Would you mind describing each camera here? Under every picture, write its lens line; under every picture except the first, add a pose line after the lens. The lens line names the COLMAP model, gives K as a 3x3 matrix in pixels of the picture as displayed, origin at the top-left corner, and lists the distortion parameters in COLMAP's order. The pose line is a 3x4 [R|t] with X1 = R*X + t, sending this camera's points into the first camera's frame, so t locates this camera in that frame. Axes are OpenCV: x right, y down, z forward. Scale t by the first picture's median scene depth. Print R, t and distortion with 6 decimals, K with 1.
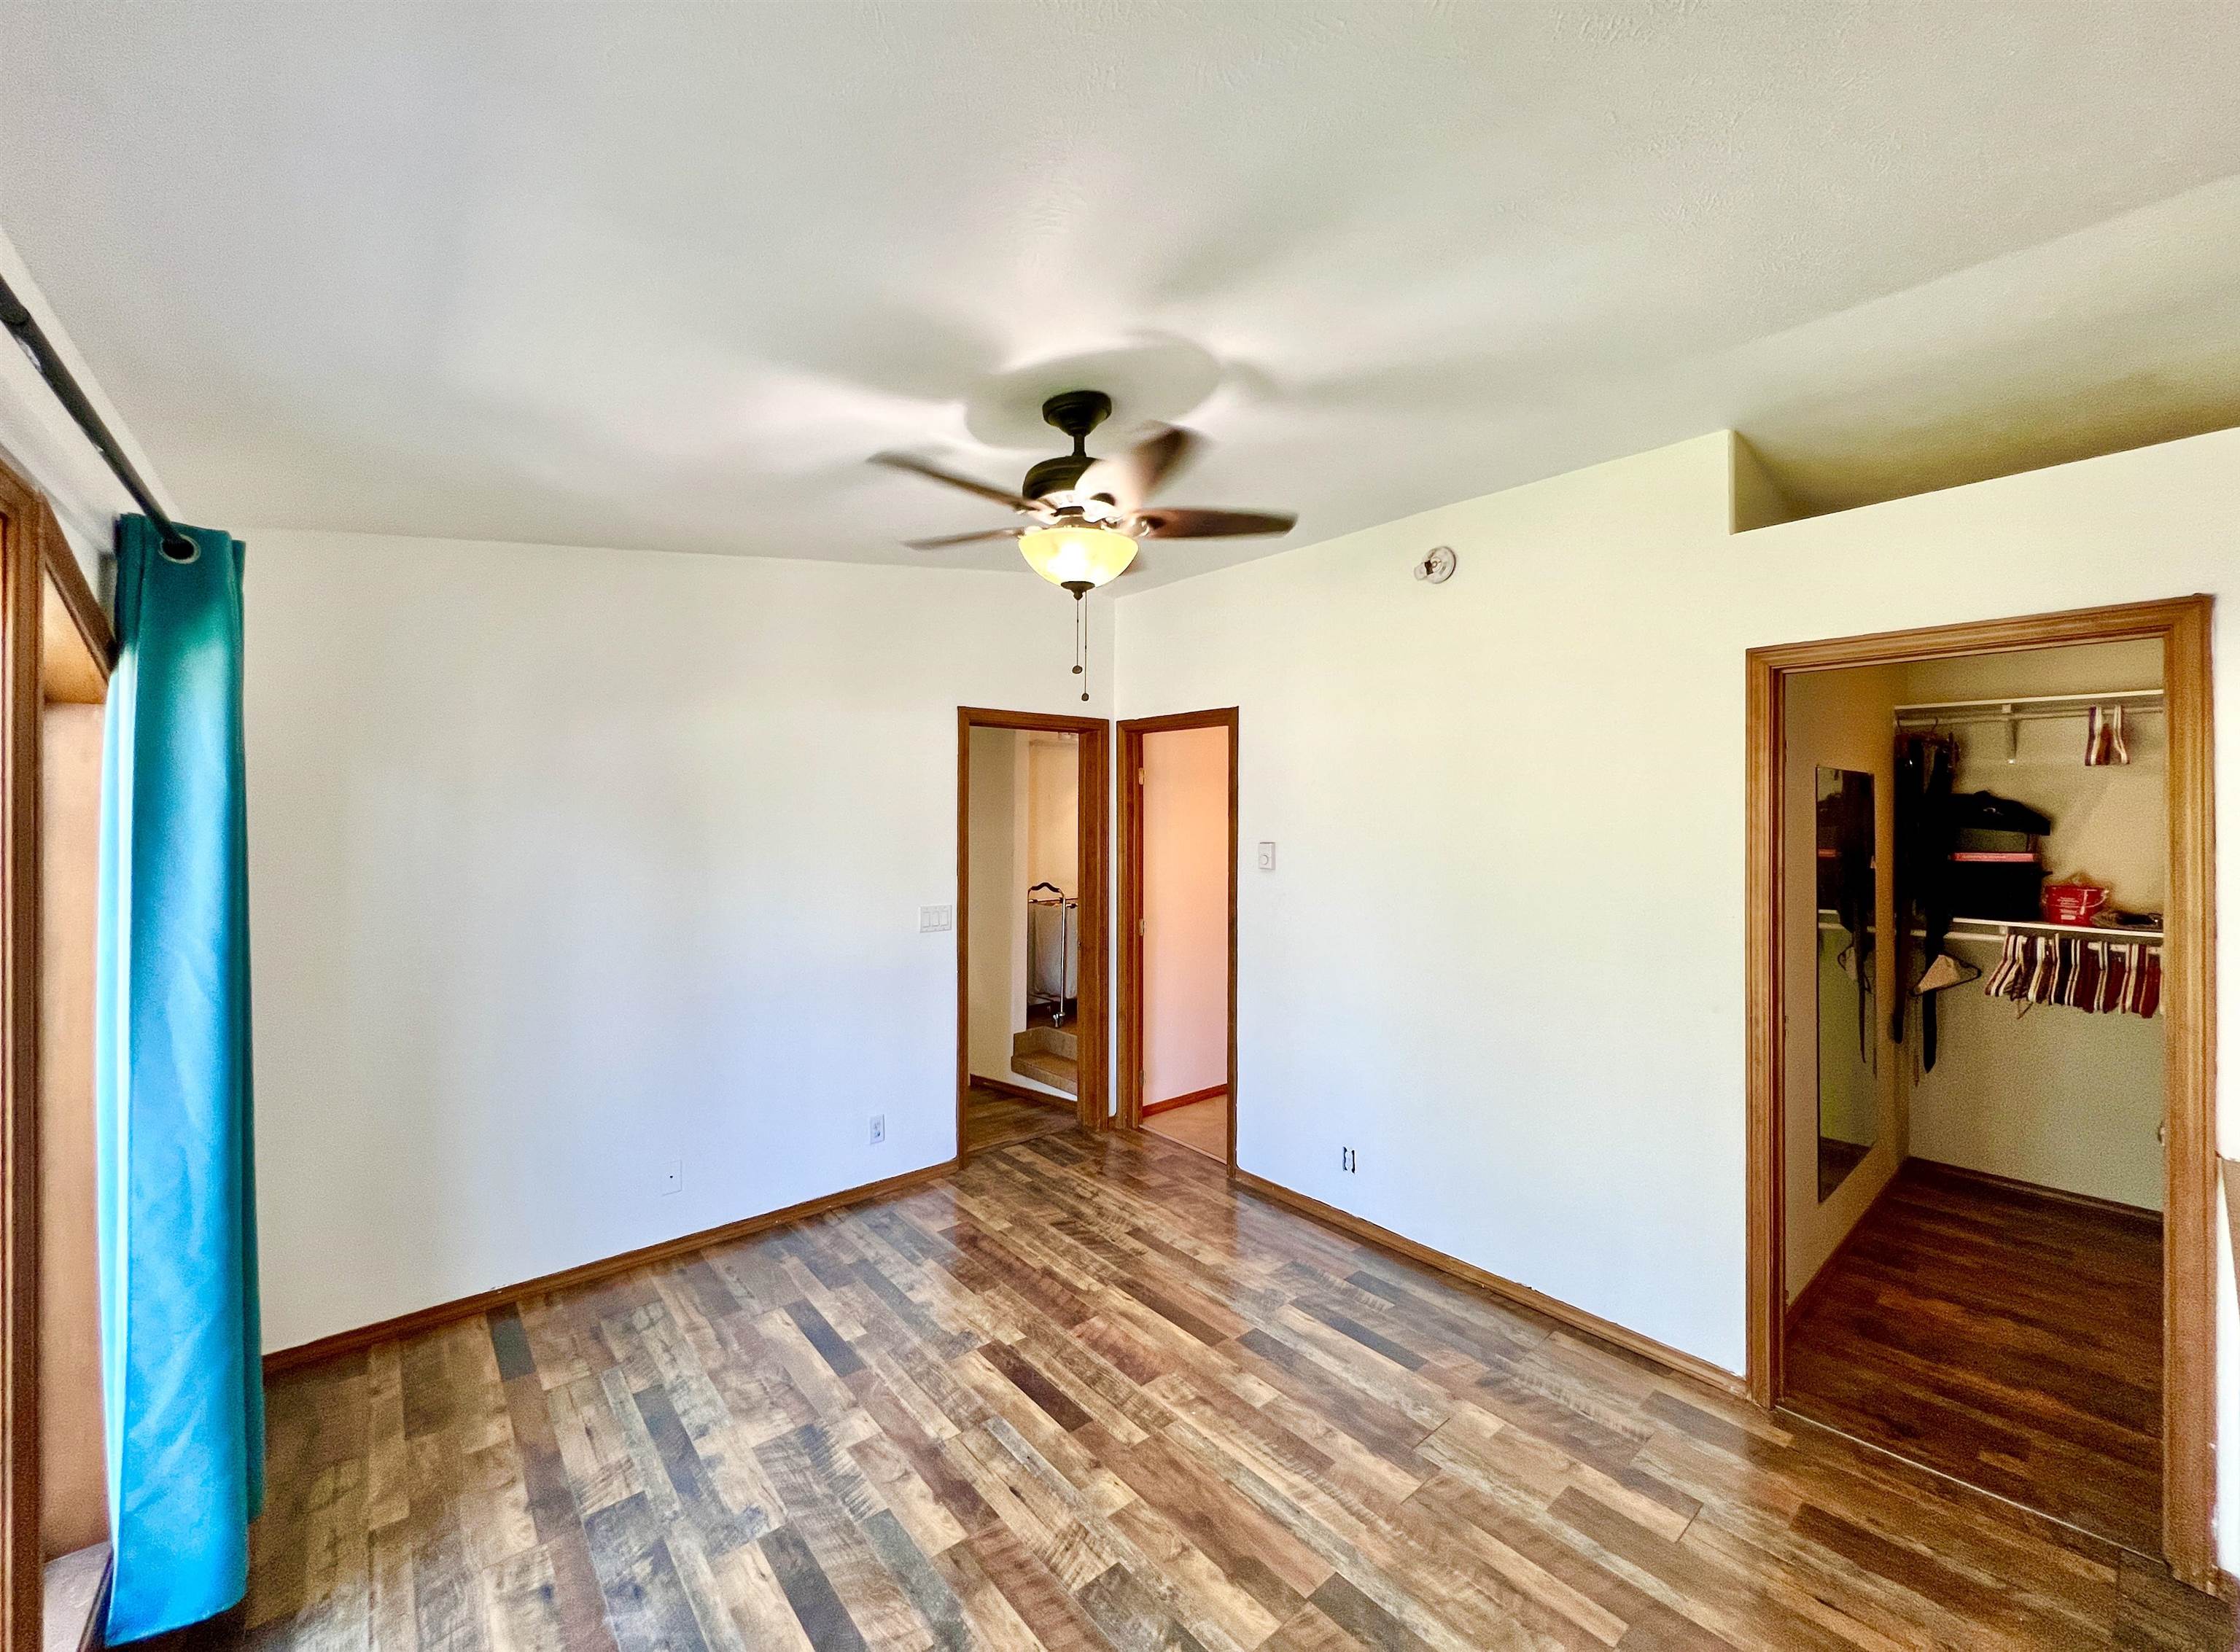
lens RADIAL K [[890.6, 0, 1117.0], [0, 890.6, 811.6], [0, 0, 1]] dist [0.000812, 0.000392]
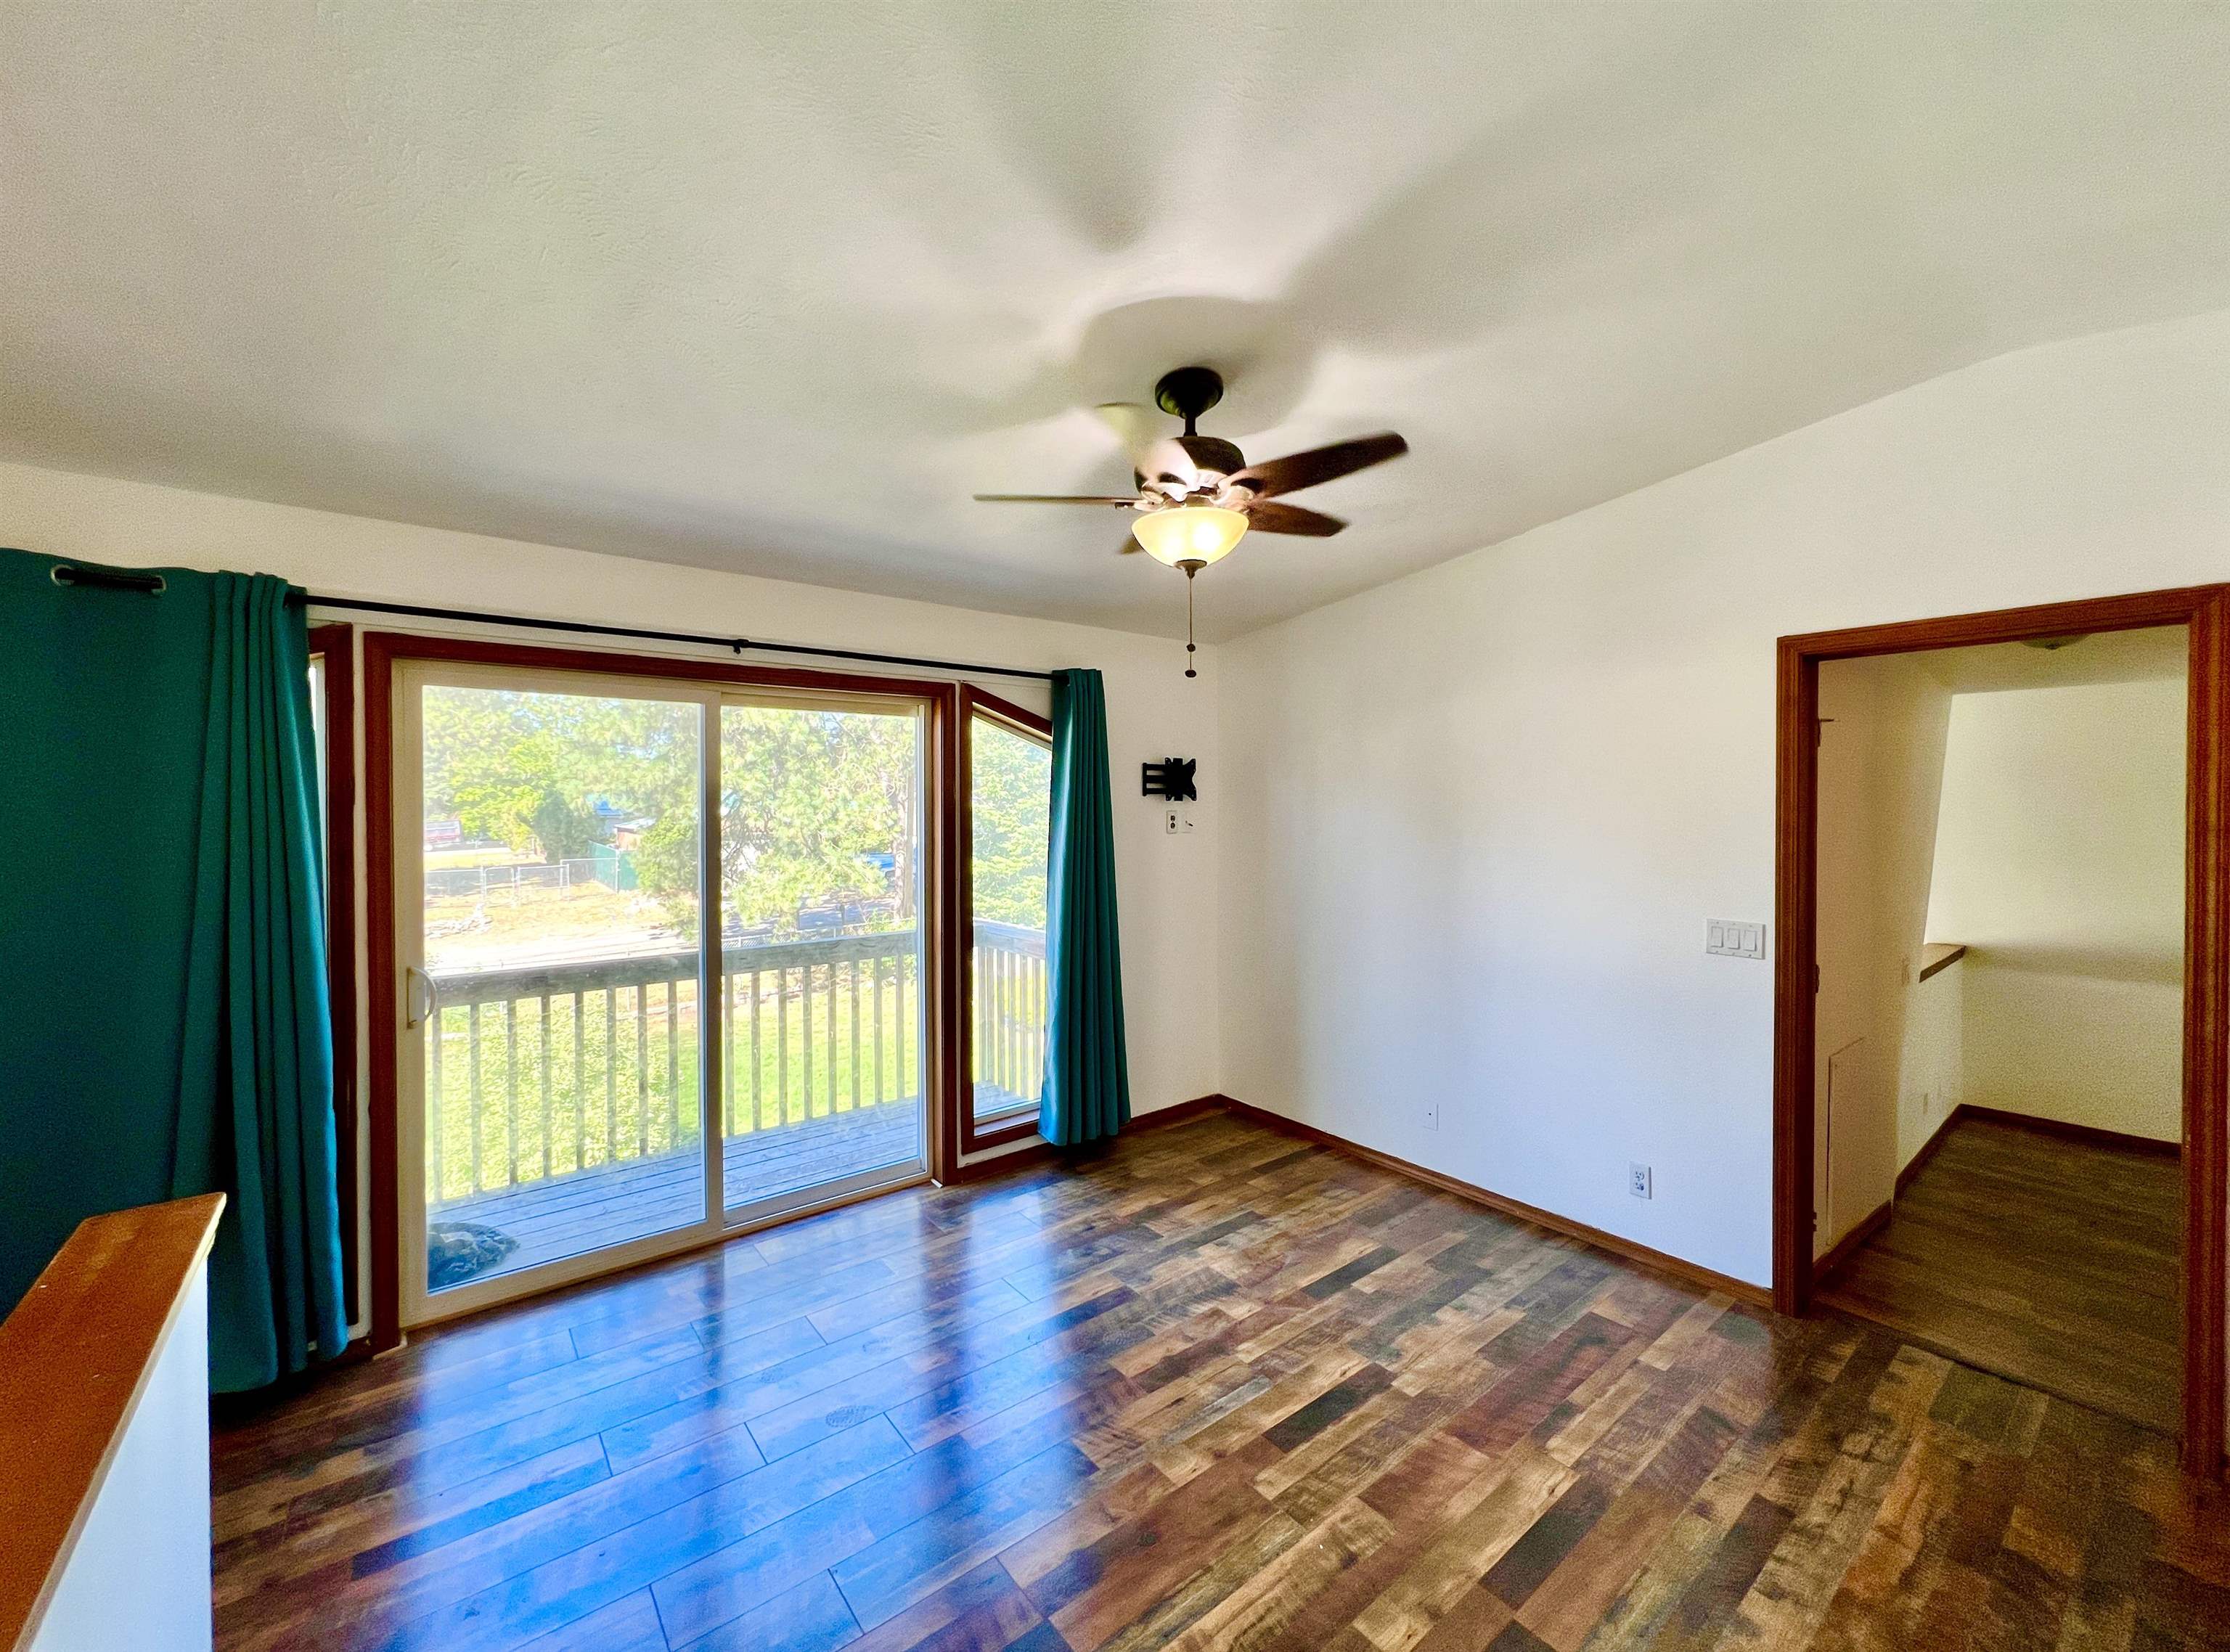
lens RADIAL K [[886.6, 0, 1112.0], [0, 886.6, 811.7], [0, 0, 1]] dist [0.000812, 0.000392]
pose [[-0.027463, 0.004874, -0.999611, 0.822704], [0.000896, 0.999988, 0.004852, 0.016500], [0.999622, -0.000762, -0.027467, 0.784976]]
